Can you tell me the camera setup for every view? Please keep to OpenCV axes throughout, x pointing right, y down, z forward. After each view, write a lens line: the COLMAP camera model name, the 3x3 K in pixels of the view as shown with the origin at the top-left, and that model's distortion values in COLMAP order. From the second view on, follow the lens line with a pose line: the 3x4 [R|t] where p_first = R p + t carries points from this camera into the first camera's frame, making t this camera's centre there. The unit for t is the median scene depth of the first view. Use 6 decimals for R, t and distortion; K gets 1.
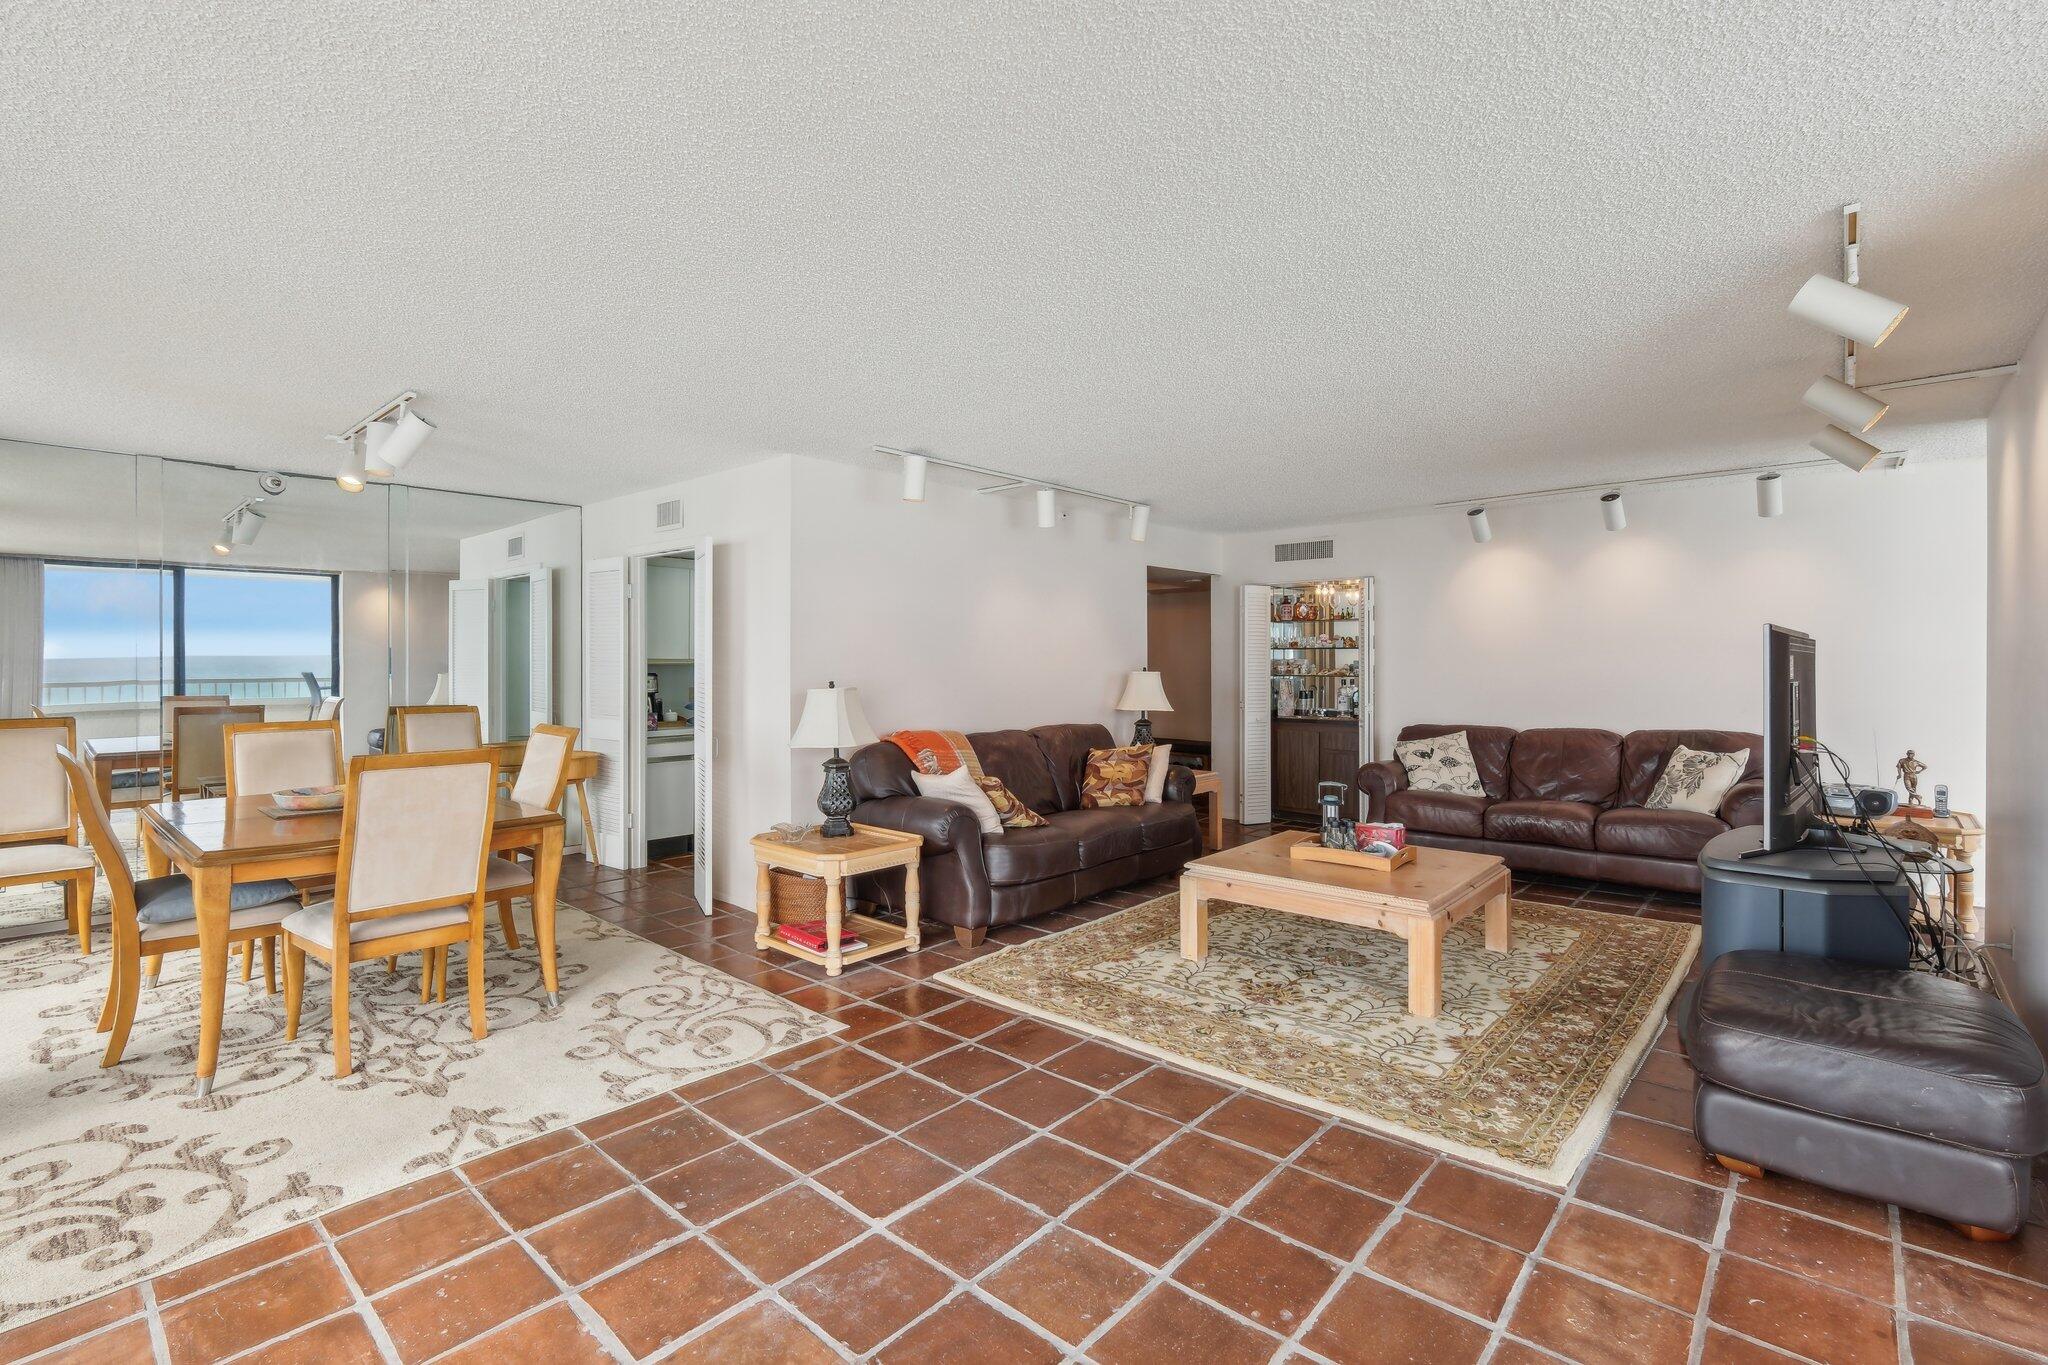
lens RADIAL K [[921.0, 0, 1023.5], [0, 921.0, 658.1], [0, 0, 1]] dist [-0.001972, -0.000099]
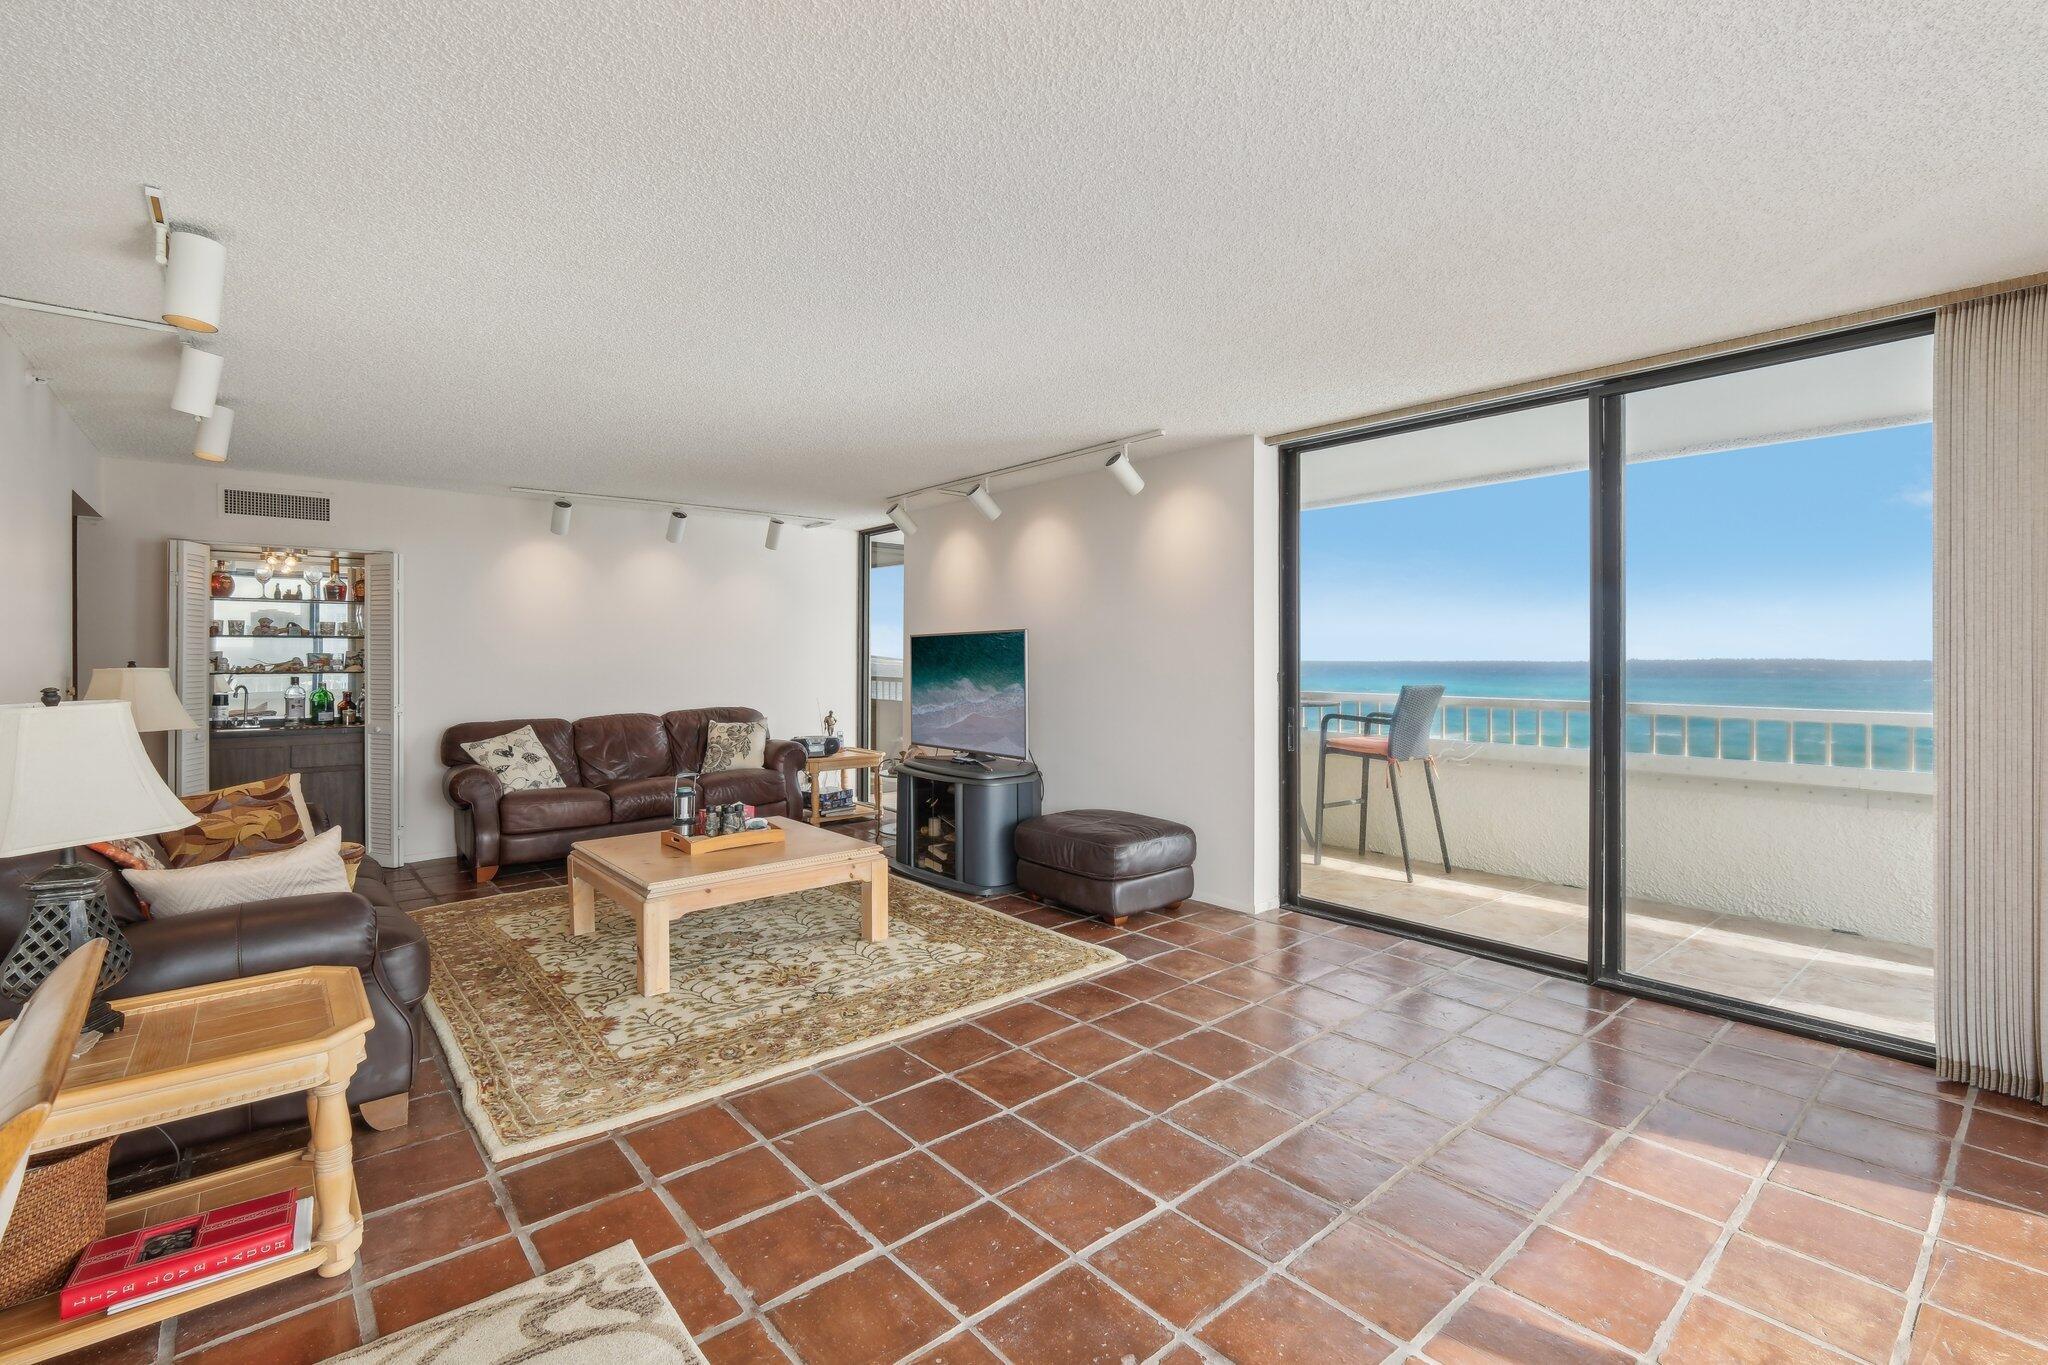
lens RADIAL K [[908.3, 0, 1024.1], [0, 908.3, 660.5], [0, 0, 1]] dist [-0.001089, 0.000263]
pose [[0.131582, -0.002247, 0.991303, -0.737419], [-0.002728, 0.999993, 0.002629, 0.012884], [-0.991301, -0.003051, 0.131575, 0.652057]]
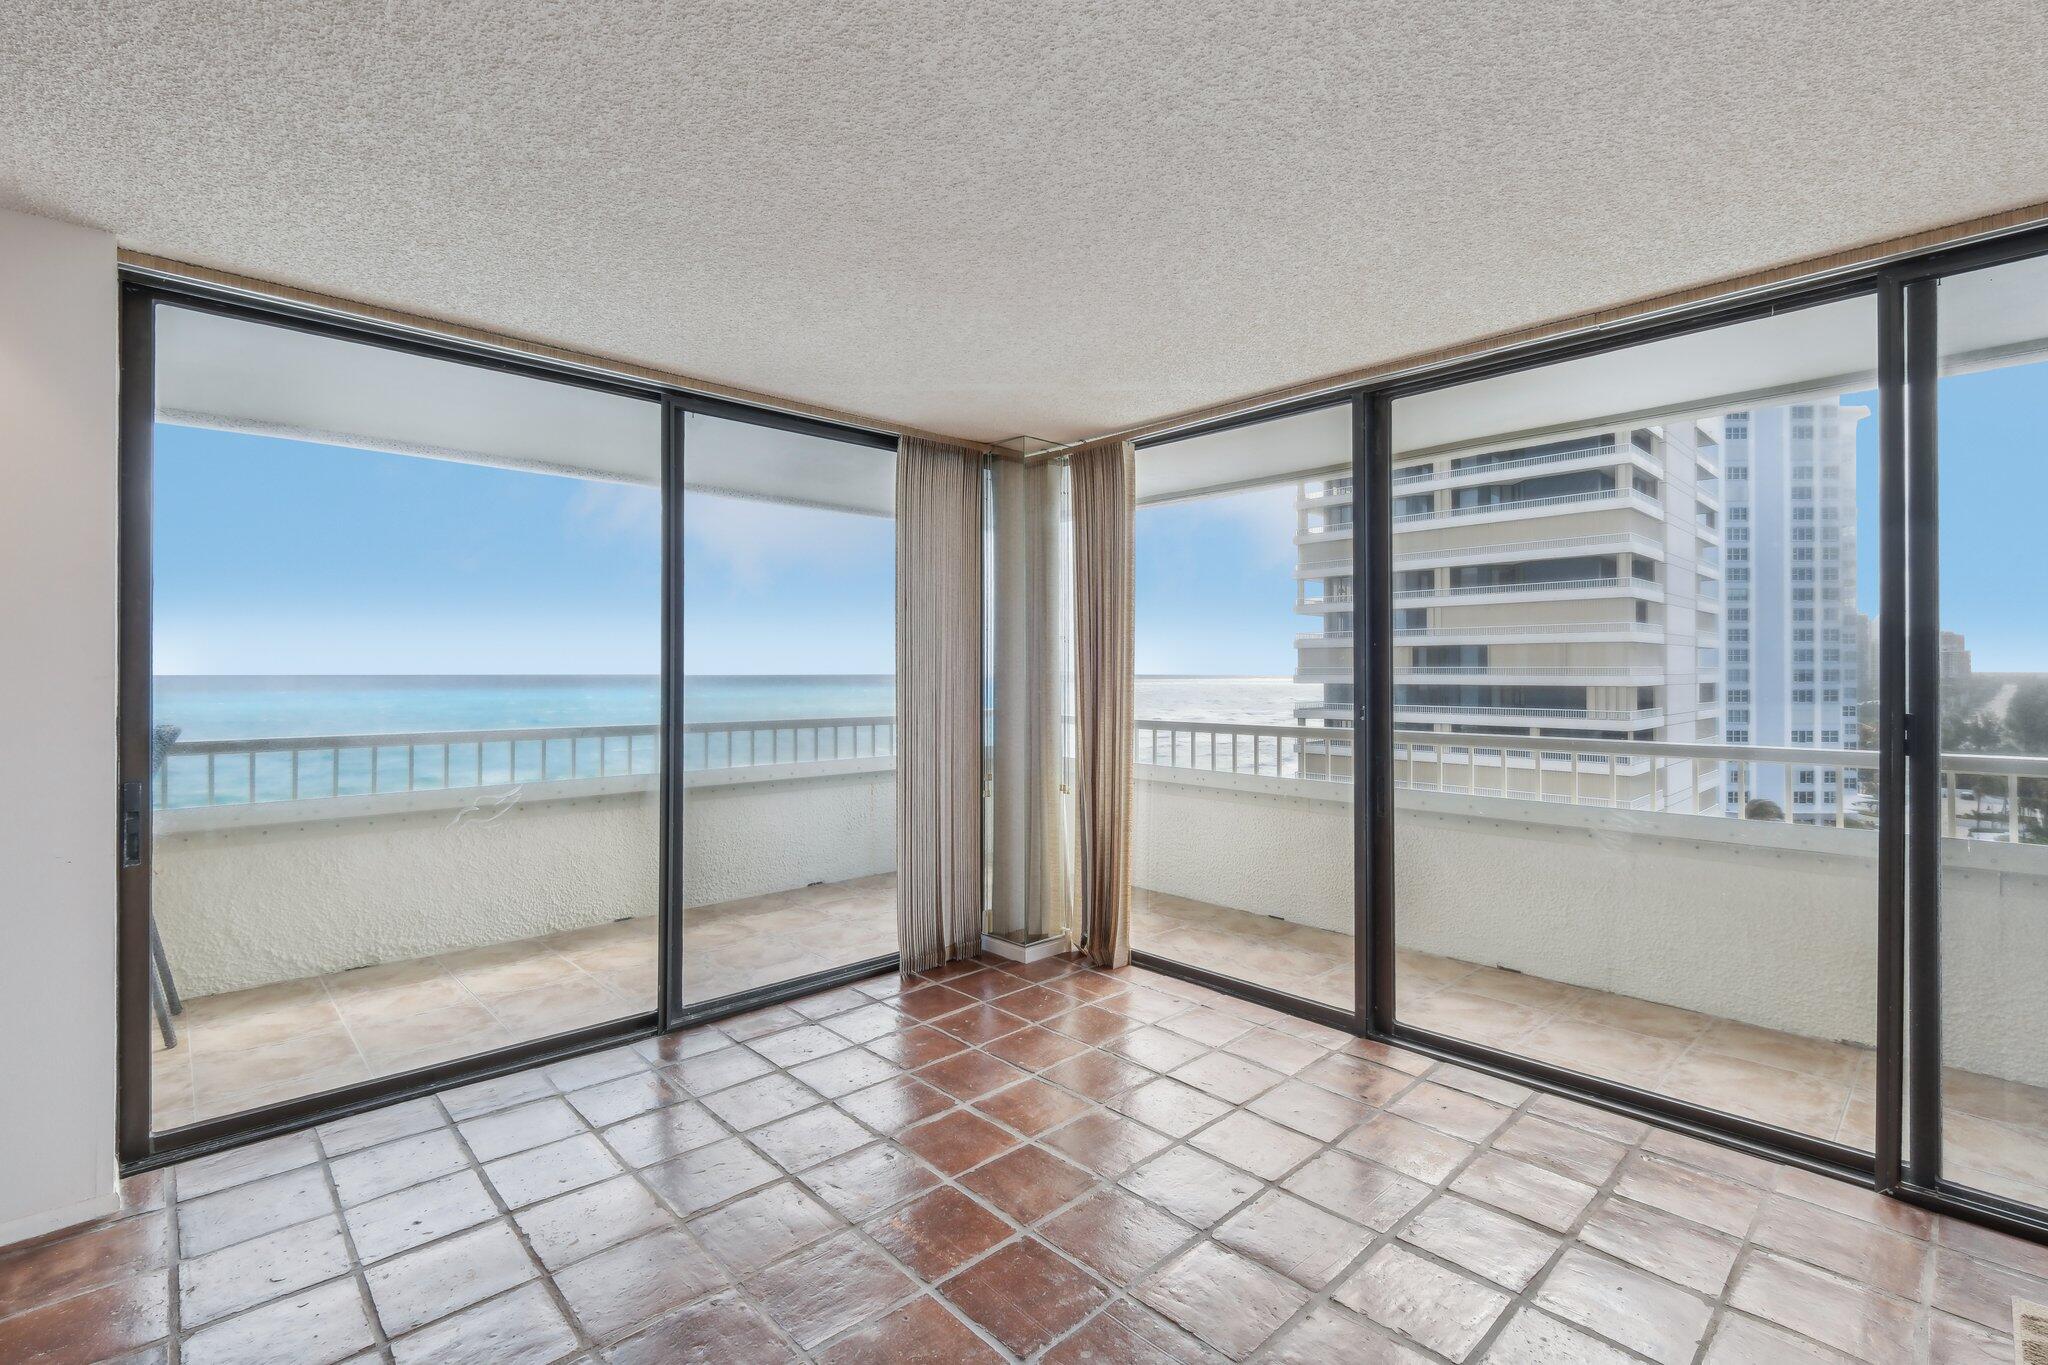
lens RADIAL K [[914.6, 0, 1024.7], [0, 914.6, 664.2], [0, 0, 1]] dist [-0.001212, 0.000109]
pose [[-0.996835, 0.002767, 0.079456, -0.077413], [0.001970, 0.999947, -0.010107, 0.001826], [-0.079479, -0.009918, -0.996787, 1.094307]]
